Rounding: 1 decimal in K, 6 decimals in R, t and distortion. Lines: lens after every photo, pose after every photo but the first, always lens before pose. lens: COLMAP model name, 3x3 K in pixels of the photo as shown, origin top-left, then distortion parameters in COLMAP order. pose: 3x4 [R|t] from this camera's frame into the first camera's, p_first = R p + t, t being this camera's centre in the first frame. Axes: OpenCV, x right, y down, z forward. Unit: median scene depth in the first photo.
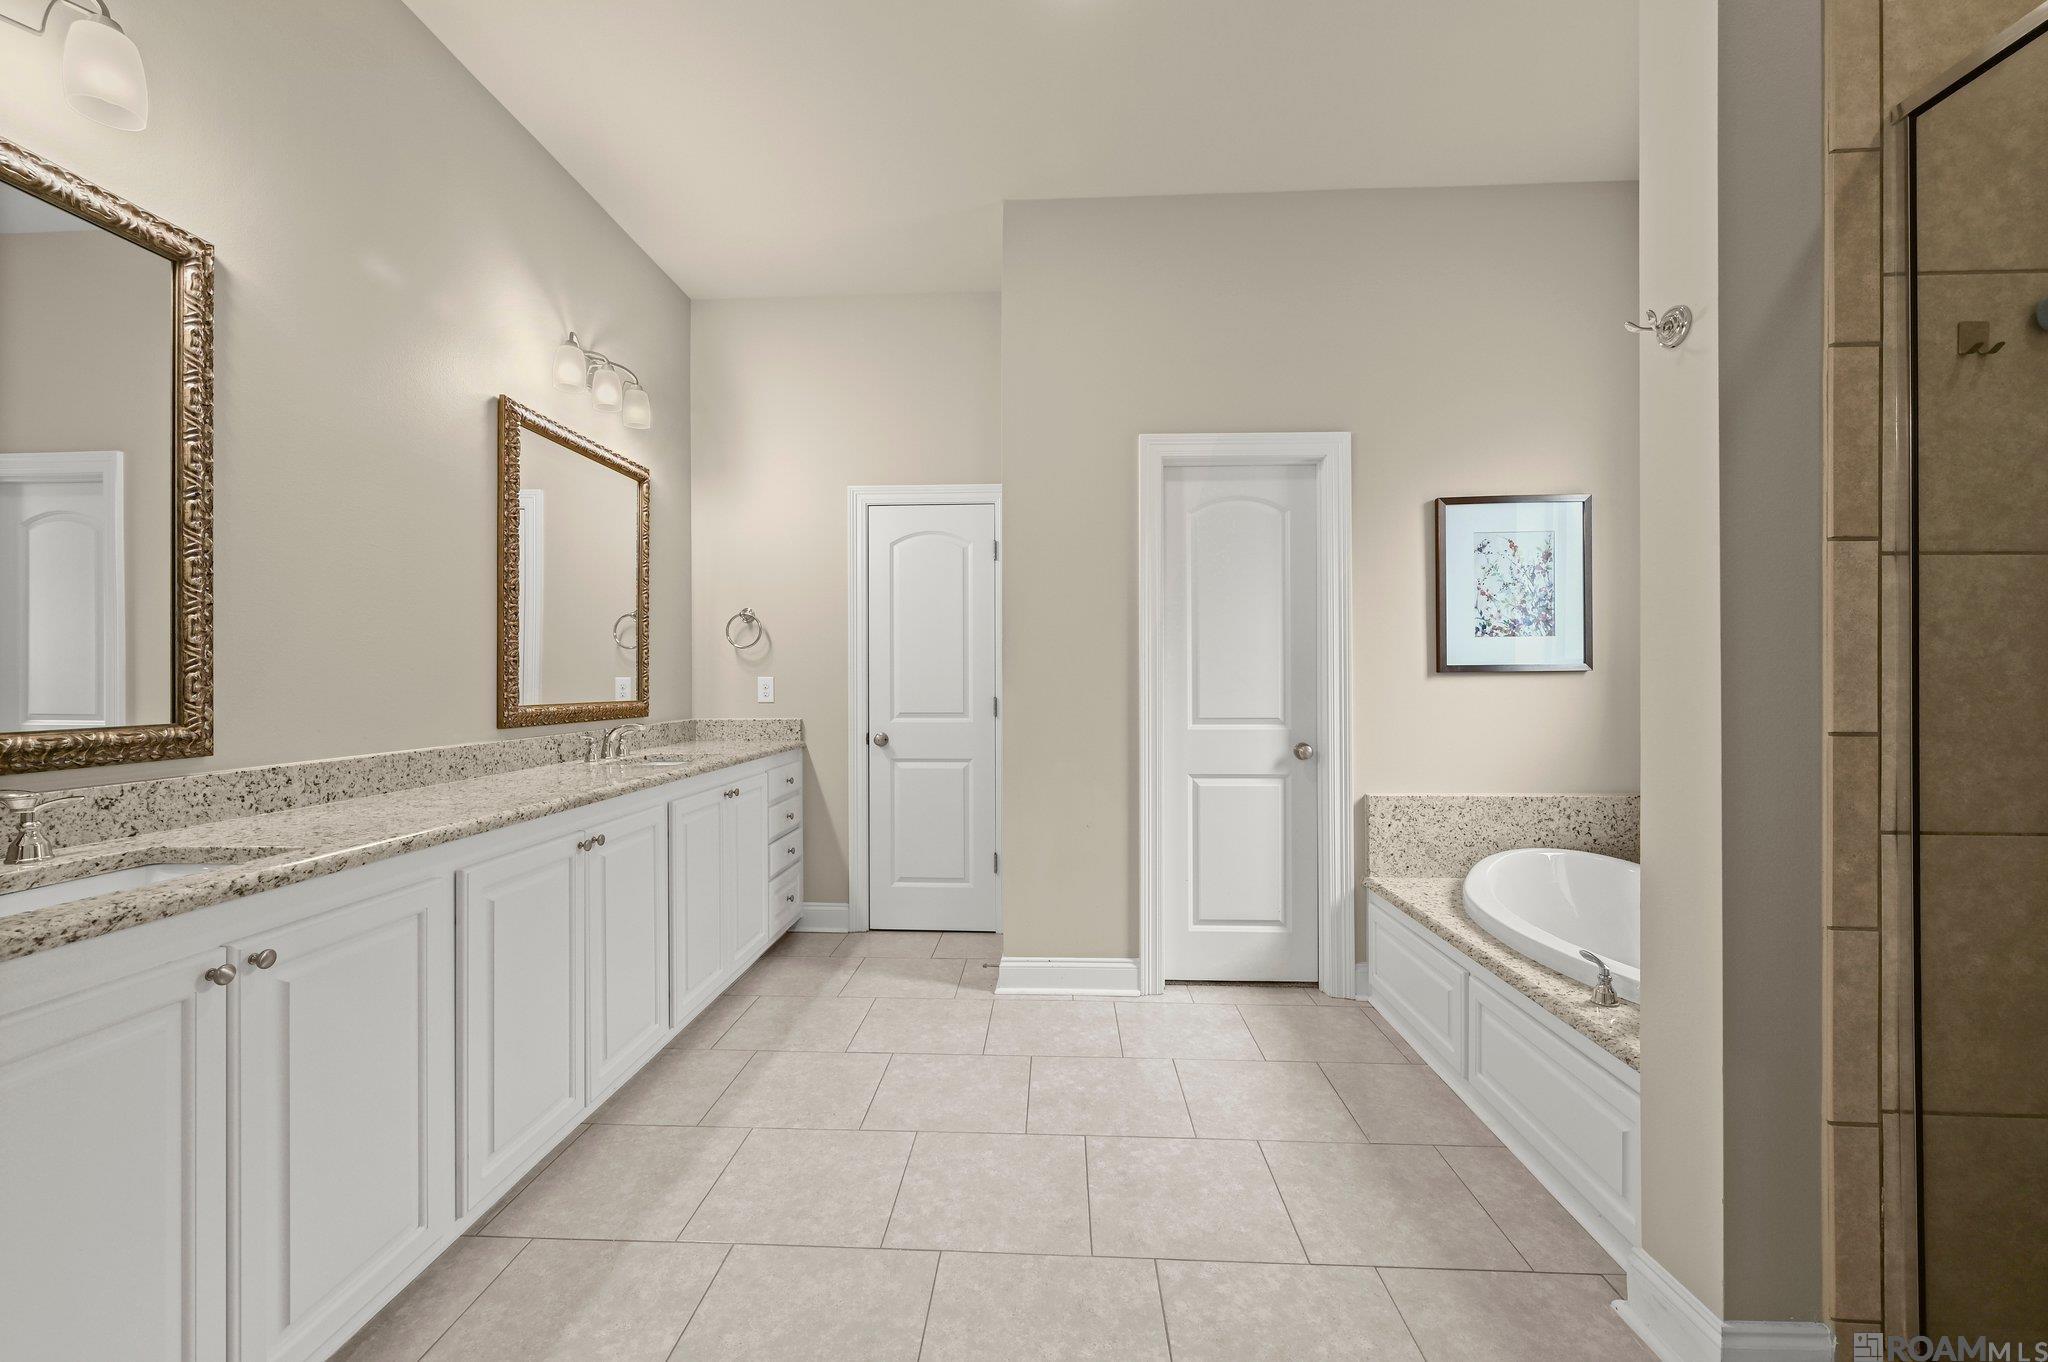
lens RADIAL K [[810.0, 0, 1034.0], [0, 810.0, 681.4], [0, 0, 1]] dist [0.002457, 0.000316]
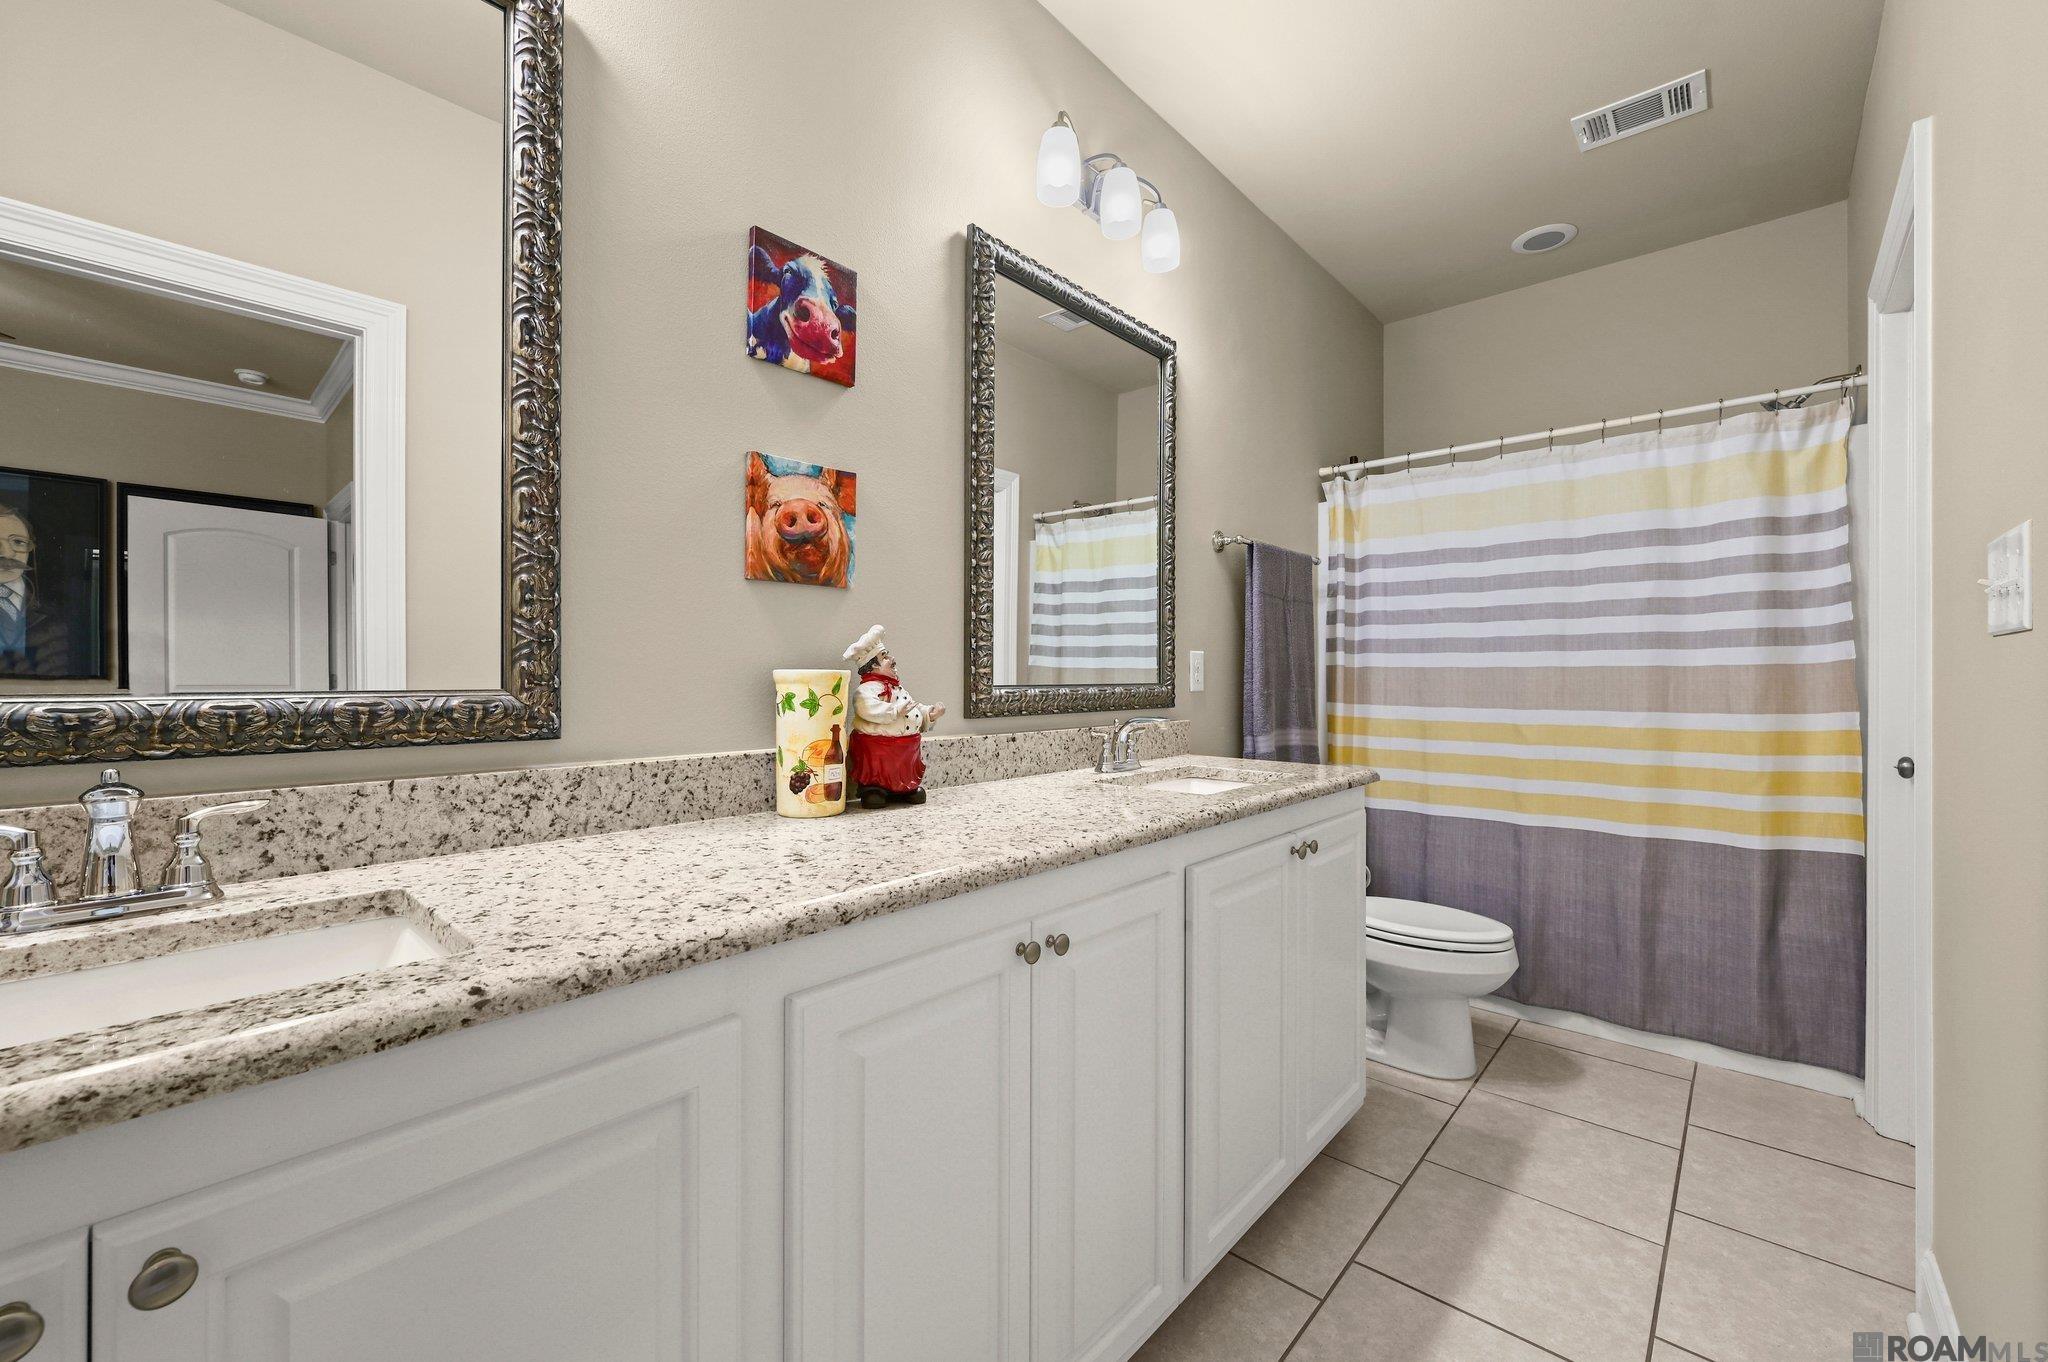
lens RADIAL K [[810.0, 0, 1006.2], [0, 810.0, 673.0], [0, 0, 1]] dist [0.002457, 0.000316]
pose [[0.775991, 0.000668, -0.630744, -0.202222], [-0.007574, 0.999937, -0.008258, 0.026096], [0.630699, 0.011186, 0.775947, 0.489043]]
